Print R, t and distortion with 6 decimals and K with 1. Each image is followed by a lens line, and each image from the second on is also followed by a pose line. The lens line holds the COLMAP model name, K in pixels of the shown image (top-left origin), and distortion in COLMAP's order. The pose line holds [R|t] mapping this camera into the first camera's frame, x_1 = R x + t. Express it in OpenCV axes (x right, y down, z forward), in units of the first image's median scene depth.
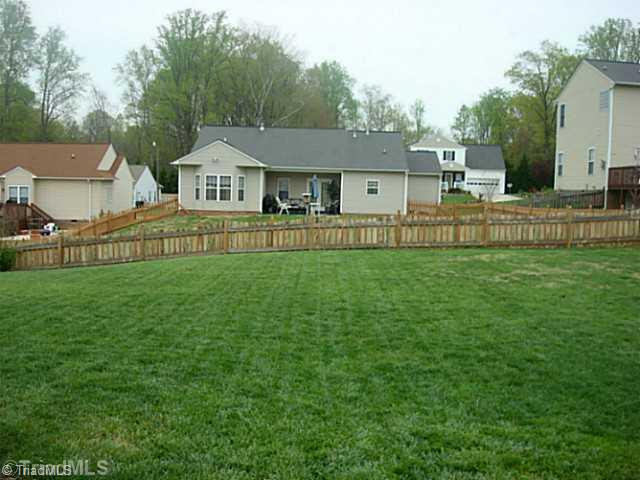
lens RADIAL K [[673.0, 0, 320.6], [0, 673.0, 238.7], [0, 0, 1]] dist [-0.082943, 0.000000]
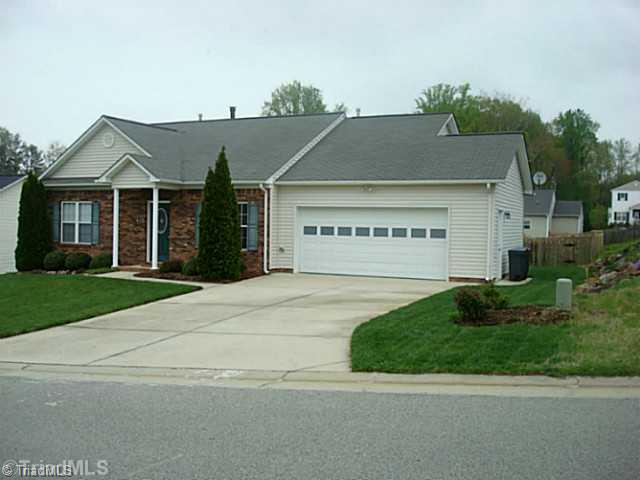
lens RADIAL K [[673.0, 0, 319.2], [0, 673.0, 240.2], [0, 0, 1]] dist [-0.082943, 0.000000]
pose [[0.920128, -0.001726, -0.391615, 0.086106], [-0.019209, 0.998588, -0.049533, 0.018286], [0.391147, 0.053100, 0.918795, -0.242420]]
